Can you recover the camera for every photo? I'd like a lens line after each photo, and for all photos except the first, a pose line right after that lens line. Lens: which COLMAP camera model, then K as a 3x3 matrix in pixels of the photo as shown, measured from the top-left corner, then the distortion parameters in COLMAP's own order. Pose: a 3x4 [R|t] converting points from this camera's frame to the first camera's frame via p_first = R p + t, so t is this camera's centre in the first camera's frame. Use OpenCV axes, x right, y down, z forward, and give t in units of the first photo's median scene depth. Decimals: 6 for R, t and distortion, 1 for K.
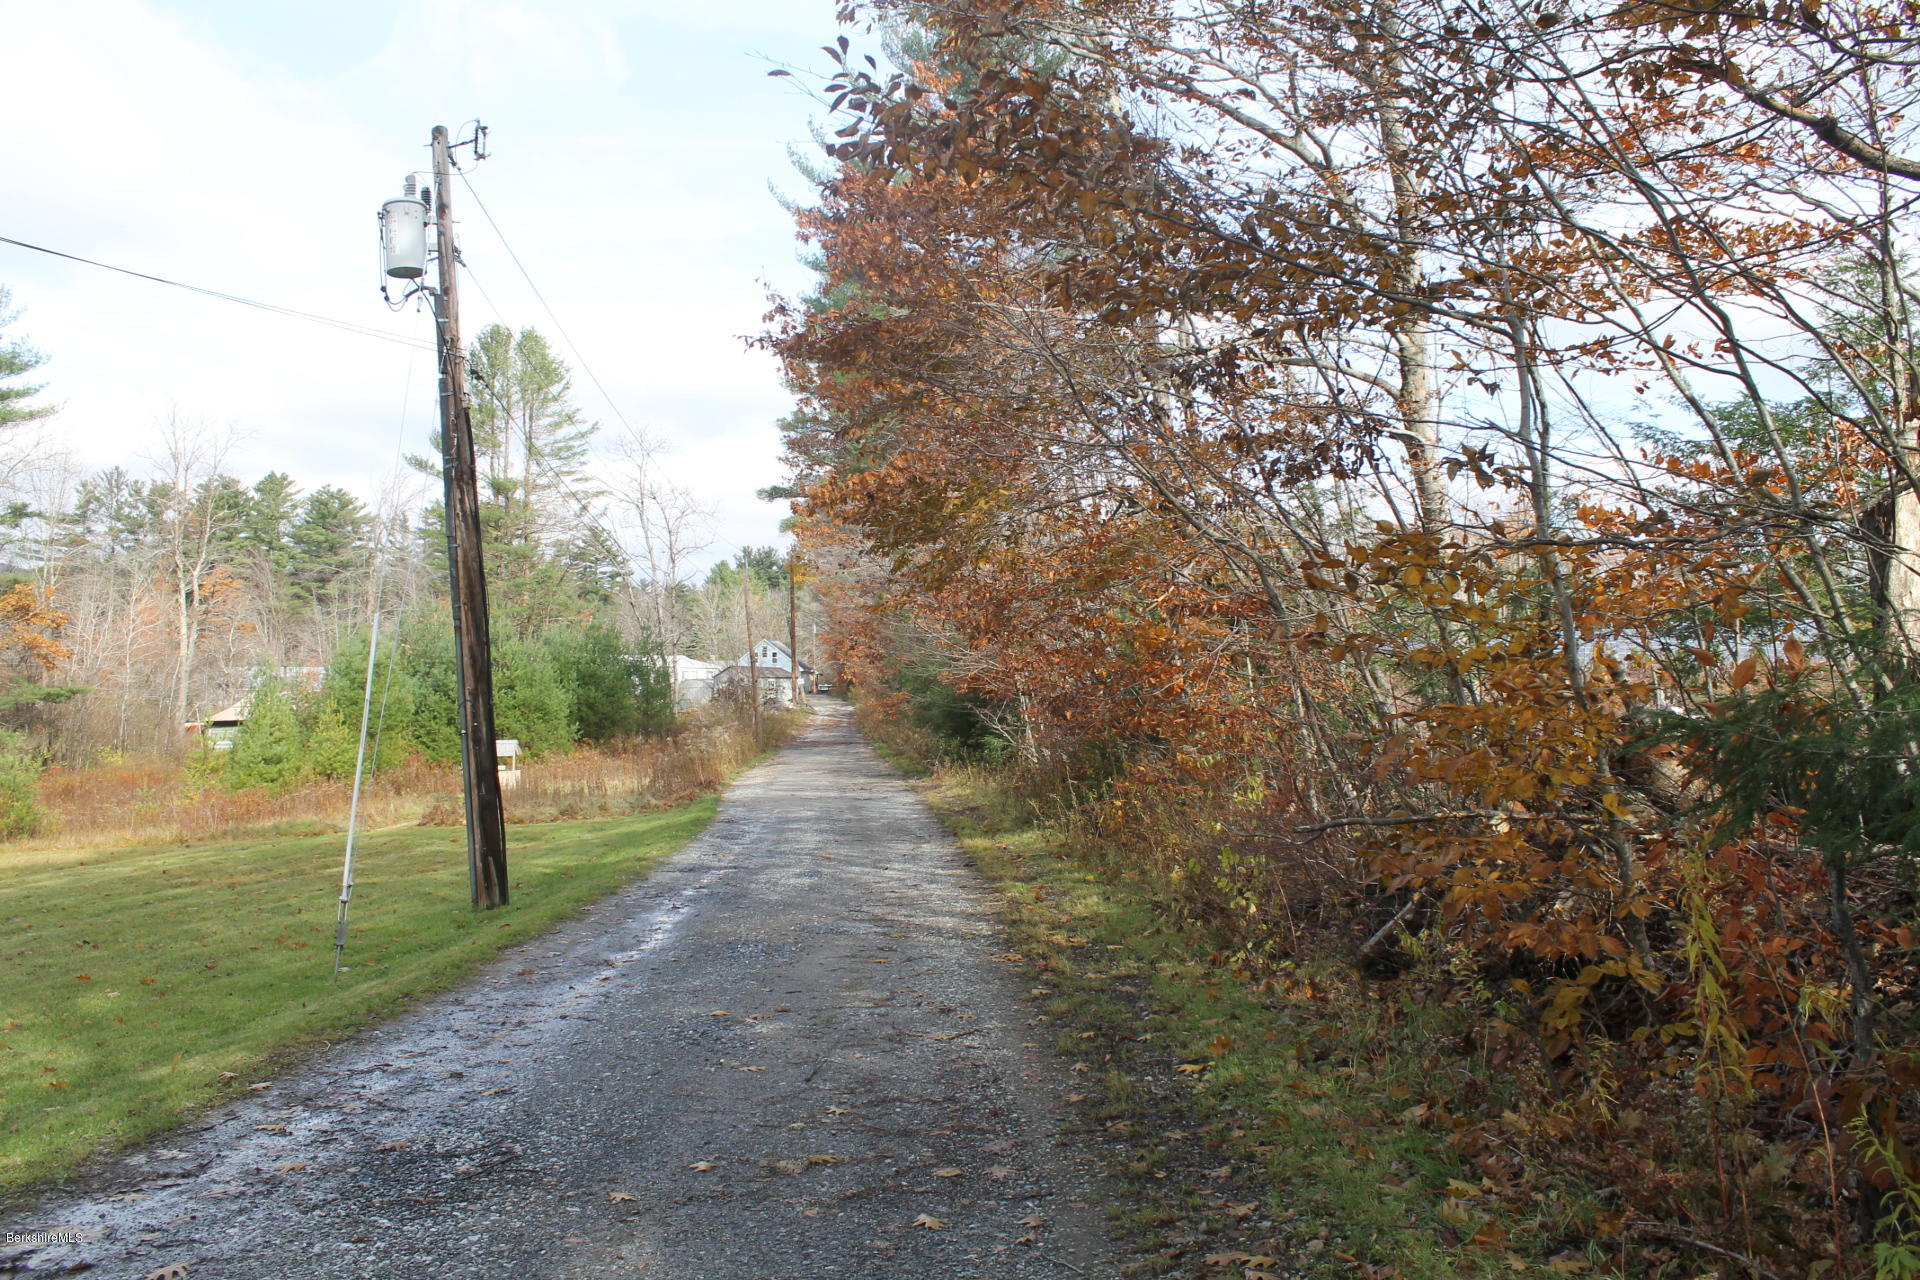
lens RADIAL K [[1618.7, 0, 968.3], [0, 1618.7, 619.6], [0, 0, 1]] dist [-0.147445, 0.139243]
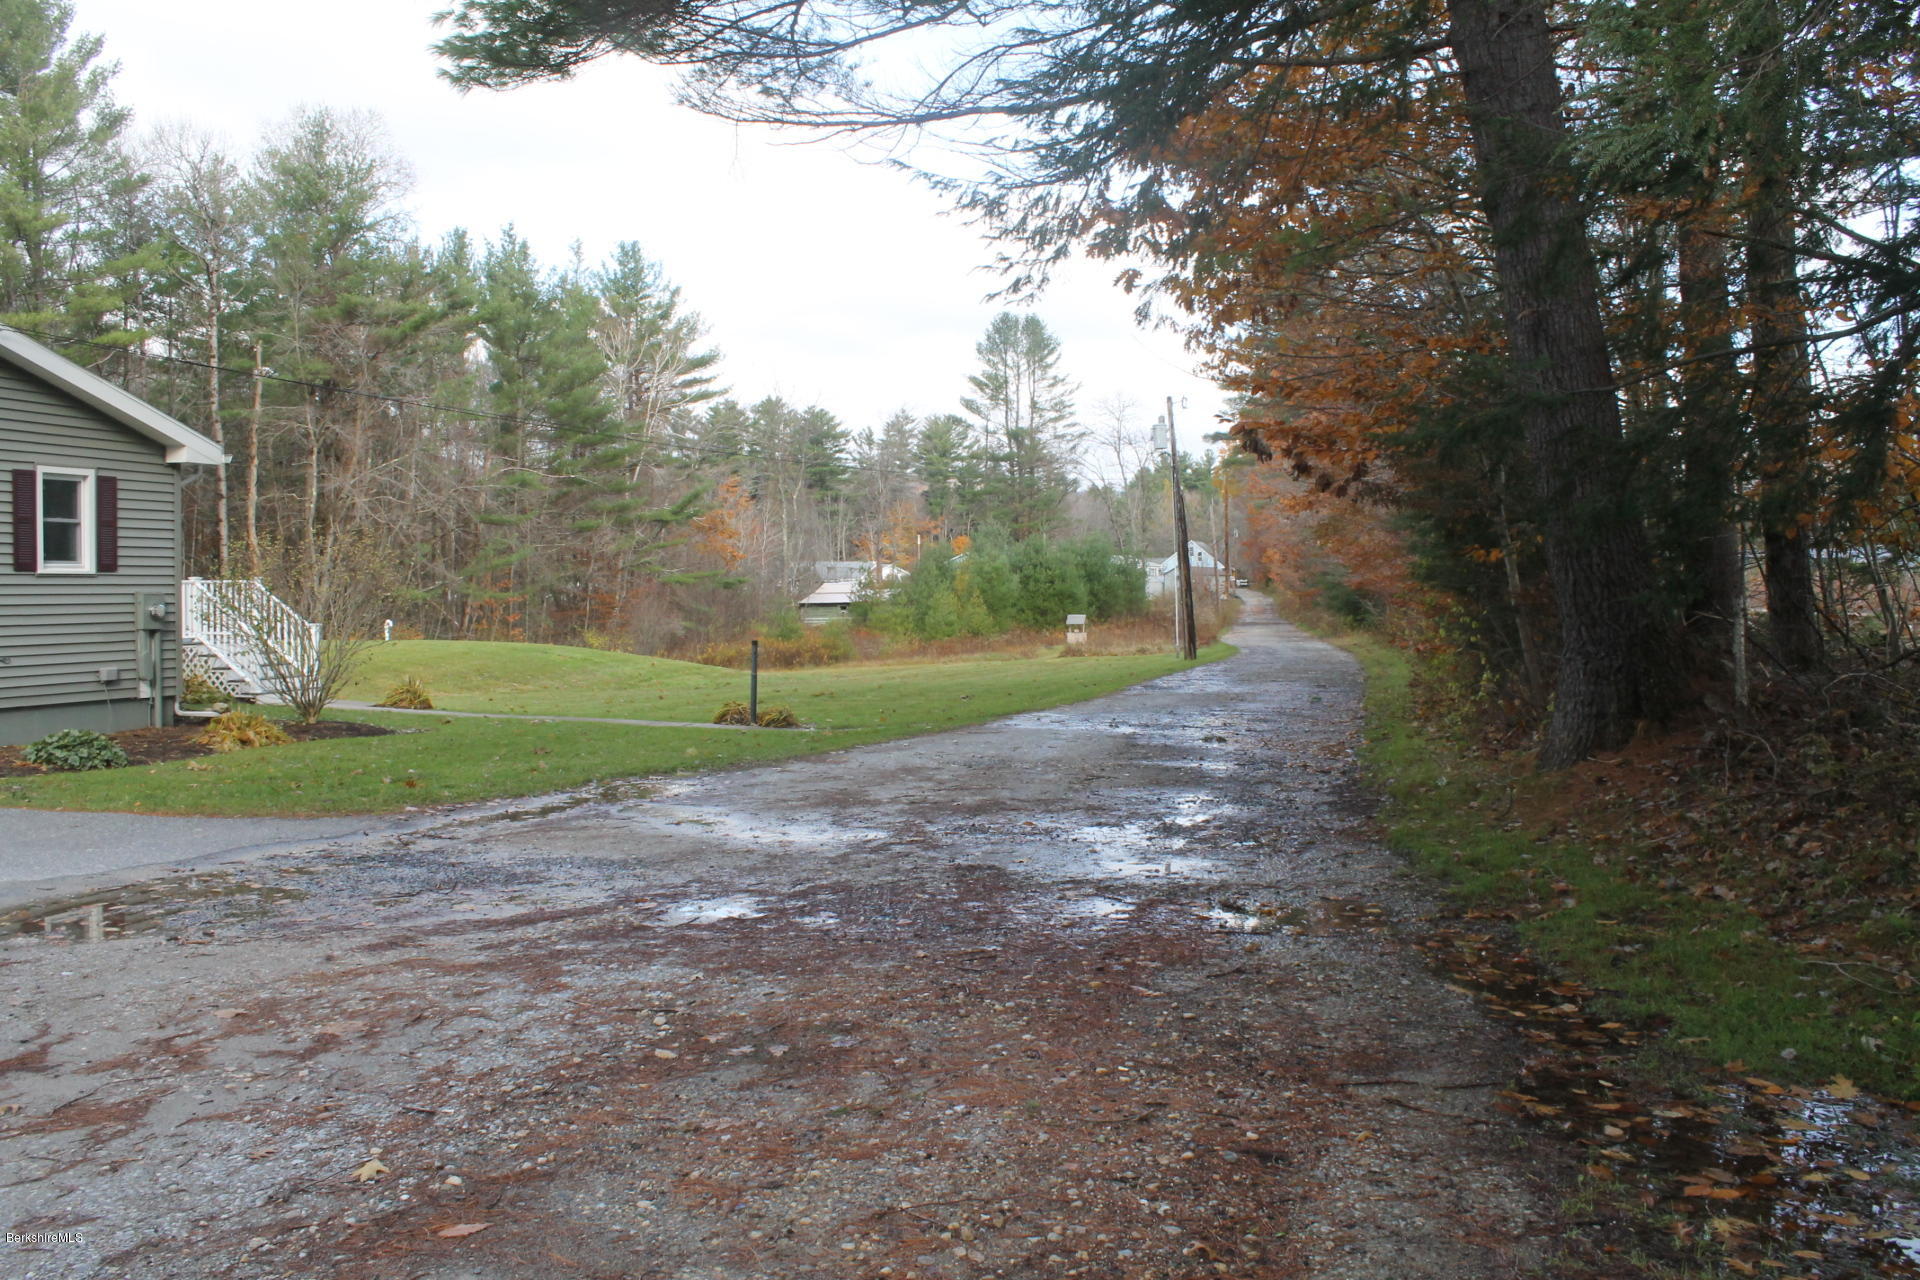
lens RADIAL K [[1618.7, 0, 968.3], [0, 1618.7, 619.6], [0, 0, 1]] dist [-0.147445, 0.139243]
pose [[0.969979, 0.017717, -0.242544, 0.005989], [-0.001405, 0.997734, 0.067261, -0.016781], [0.243186, -0.064901, 0.967806, -0.340430]]
